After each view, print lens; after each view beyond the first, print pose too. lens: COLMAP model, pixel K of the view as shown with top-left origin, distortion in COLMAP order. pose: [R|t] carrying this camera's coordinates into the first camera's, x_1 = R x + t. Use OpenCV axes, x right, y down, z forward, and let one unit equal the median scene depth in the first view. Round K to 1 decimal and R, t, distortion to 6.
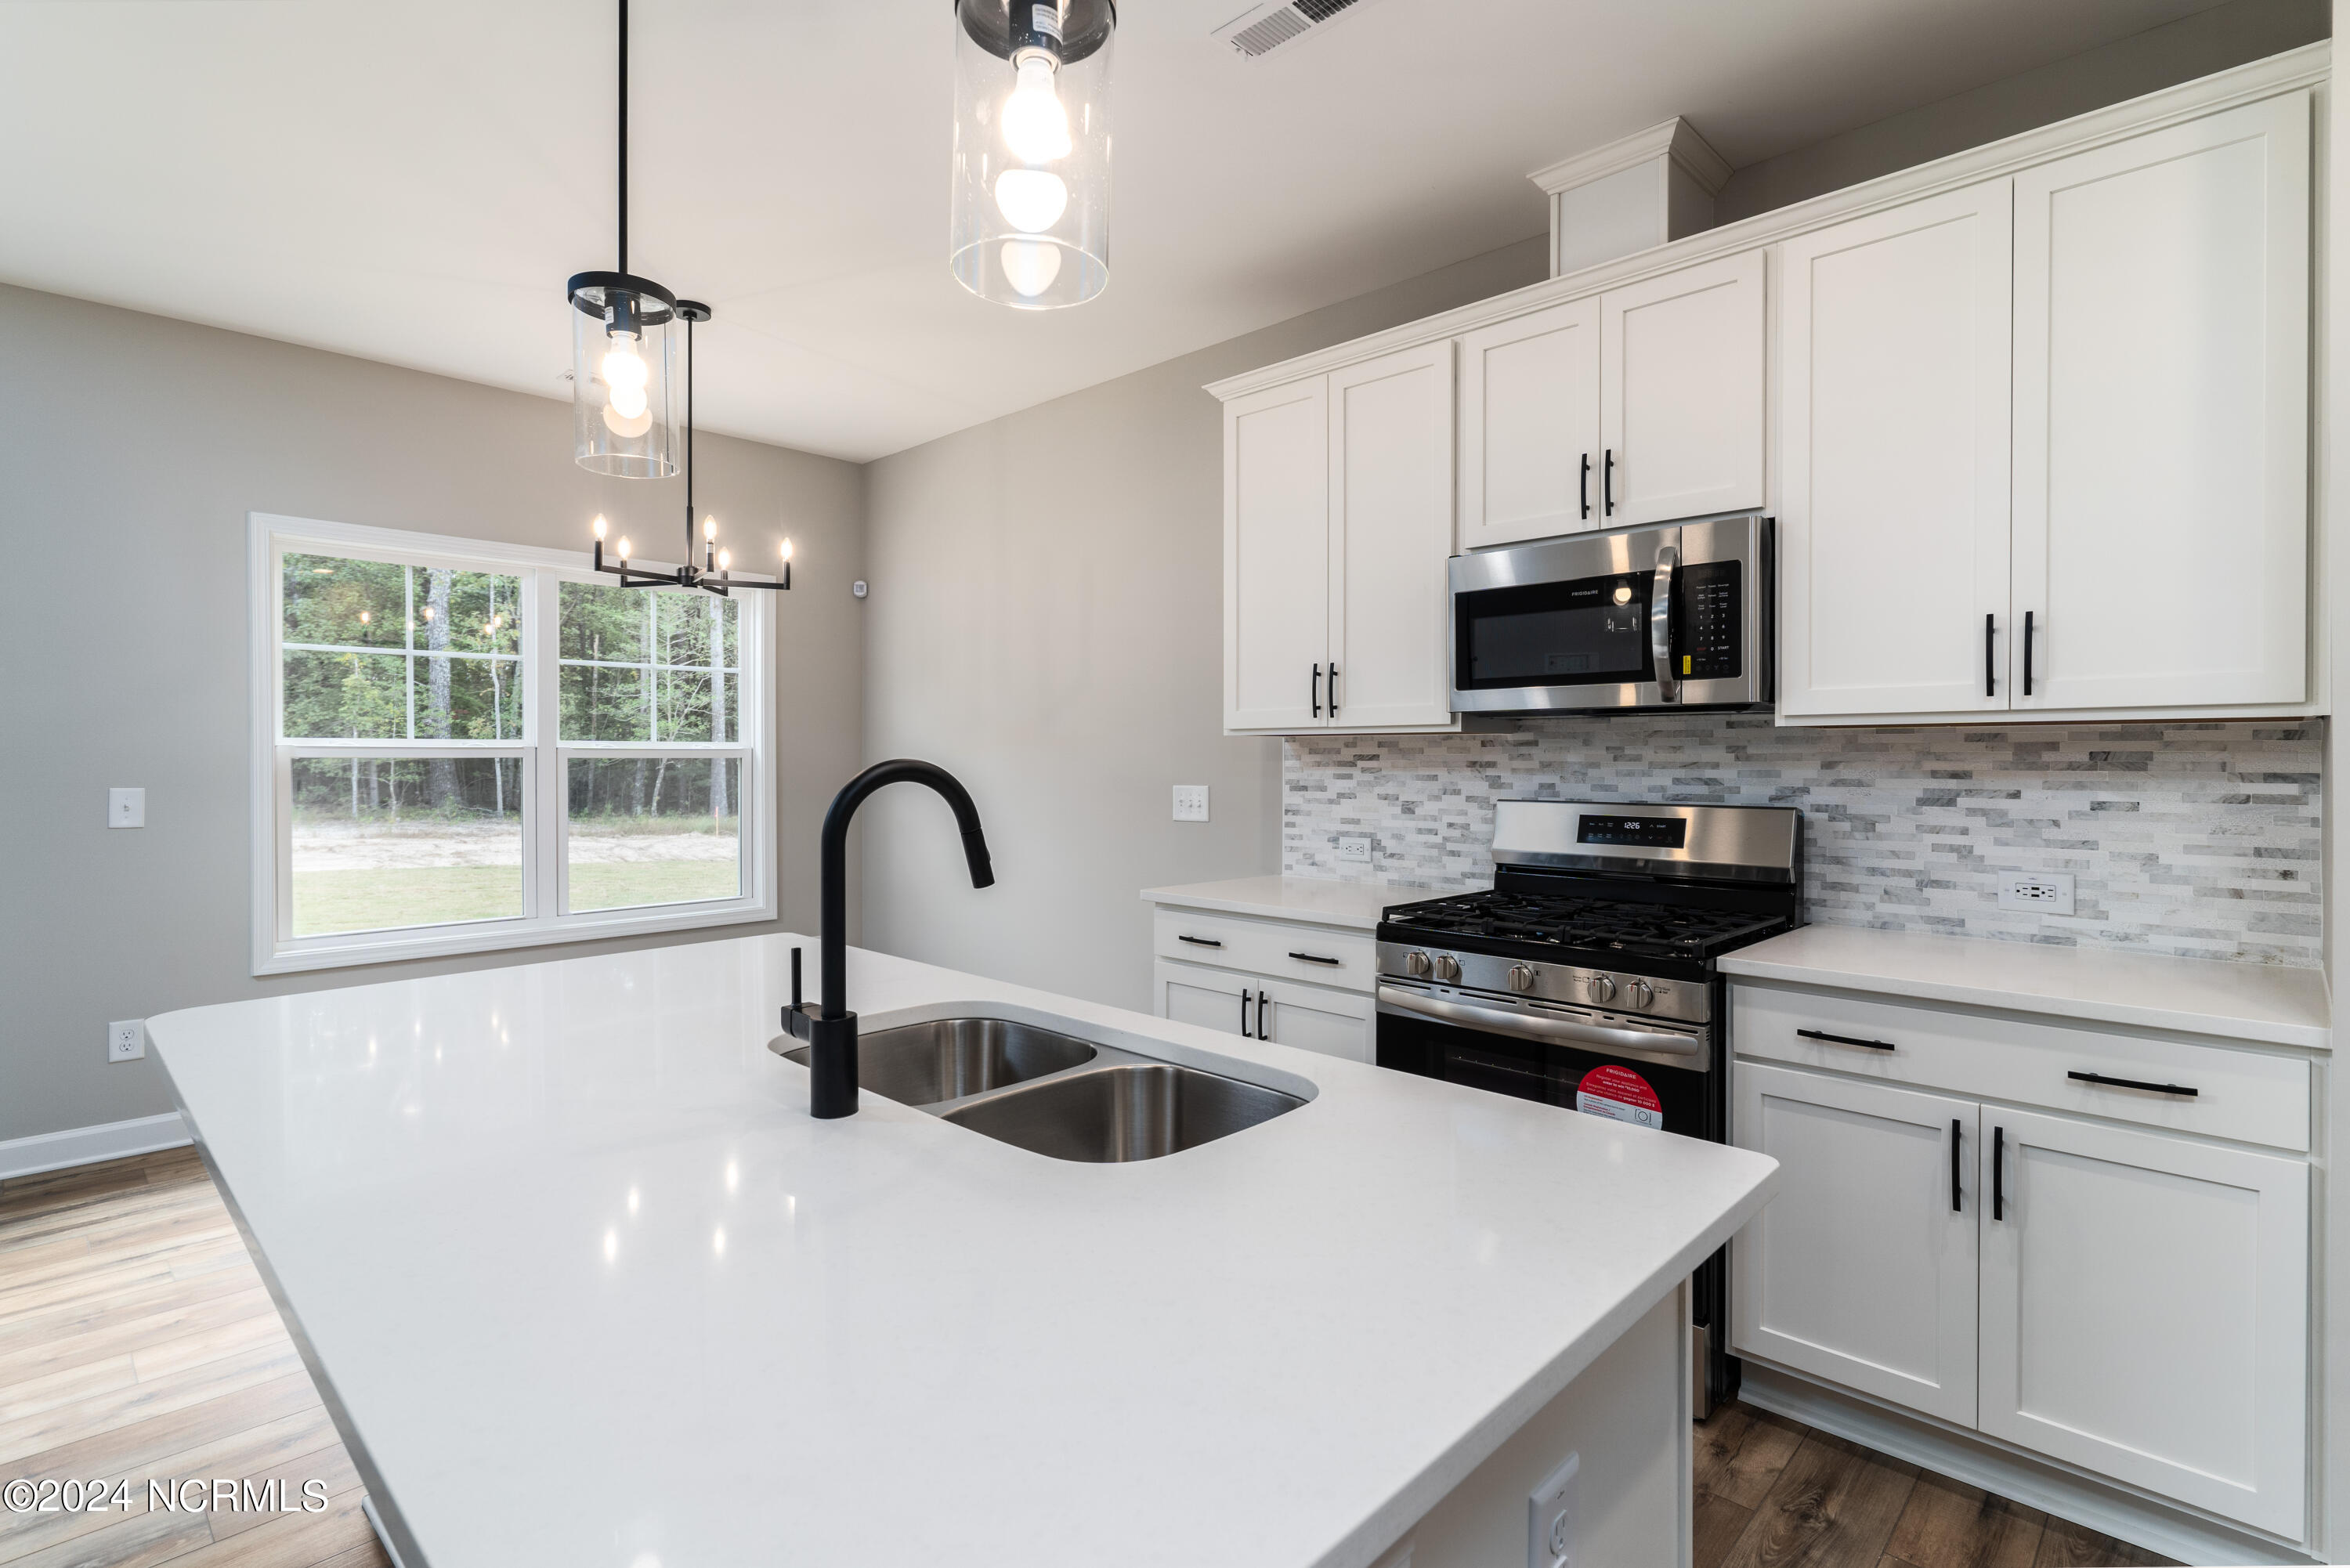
lens RADIAL K [[1126.4, 0, 1153.1], [0, 1126.4, 765.9], [0, 0, 1]] dist [0.011924, -0.000584]
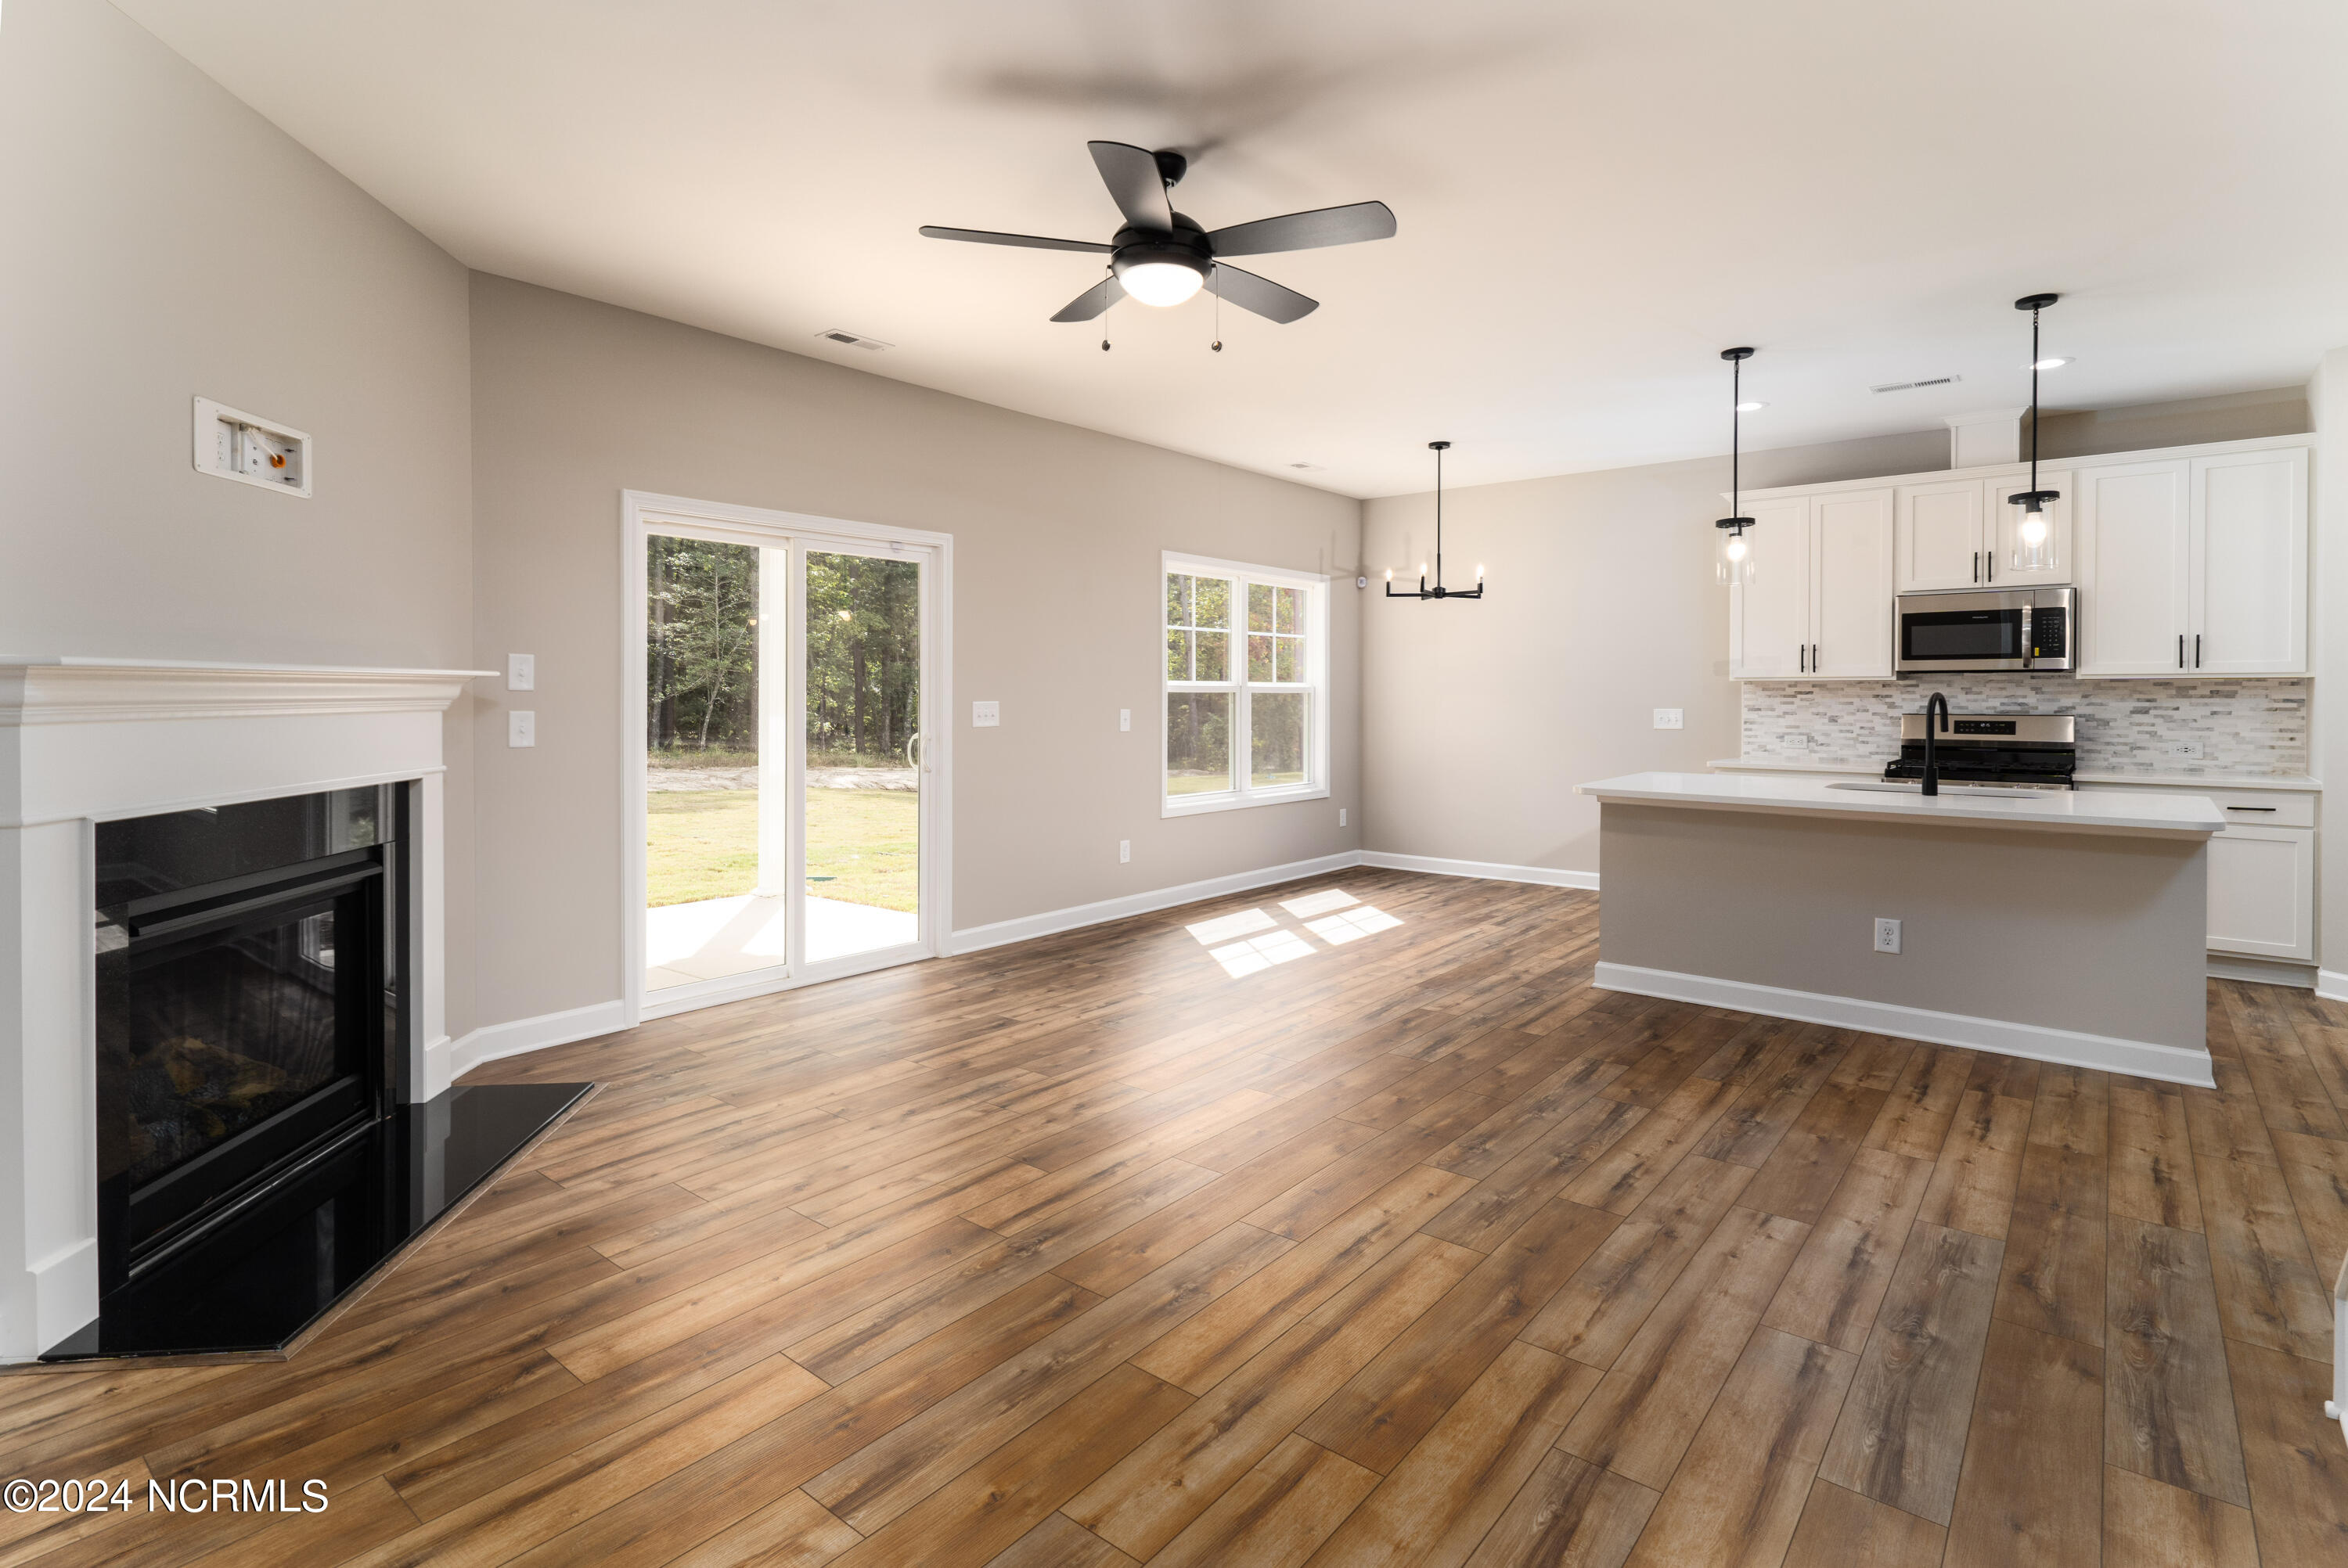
lens RADIAL K [[1125.3, 0, 1177.1], [0, 1125.3, 706.3], [0, 0, 1]] dist [0.011924, -0.000584]
pose [[0.996999, -0.001019, 0.077412, -1.223520], [0.000660, 0.999989, 0.004665, 0.006734], [-0.077415, -0.004600, 0.996988, -0.973378]]
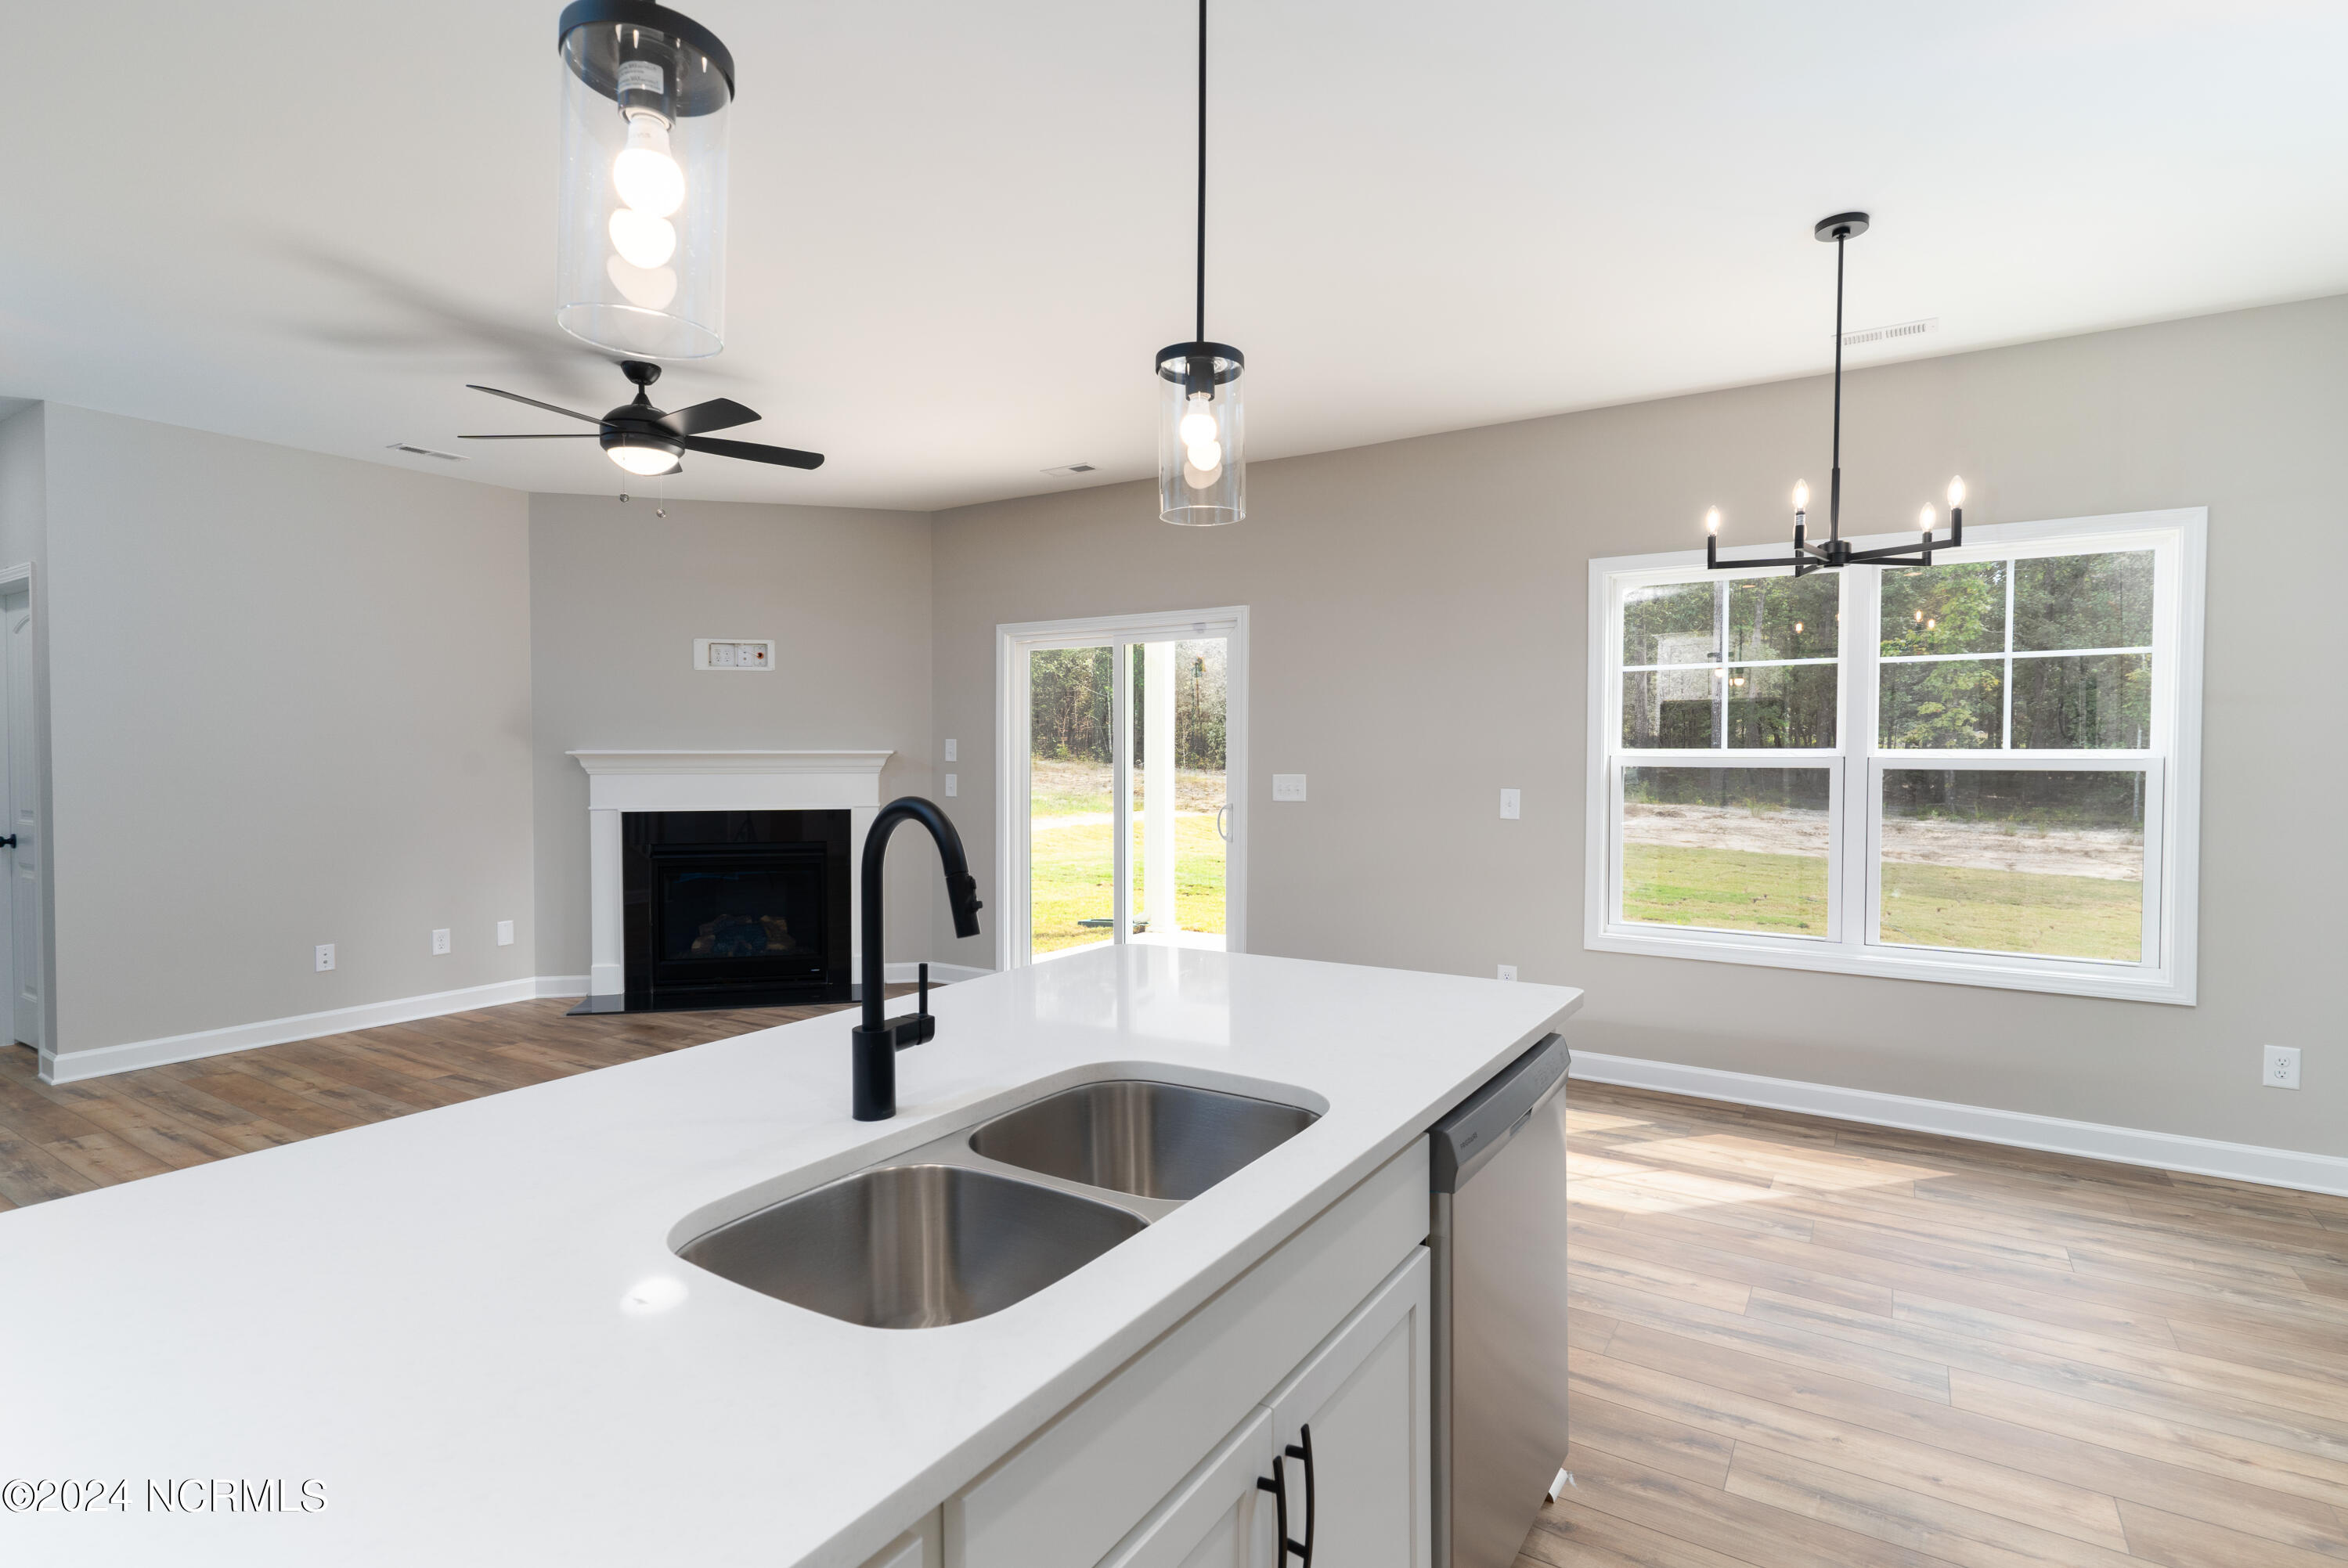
lens RADIAL K [[1125.4, 0, 1166.3], [0, 1125.4, 783.7], [0, 0, 1]] dist [0.011924, -0.000584]
pose [[0.216819, 0.020593, -0.975995, 0.364758], [-0.010772, 0.999767, 0.018702, -0.009718], [0.976152, 0.006459, 0.216990, 0.420660]]
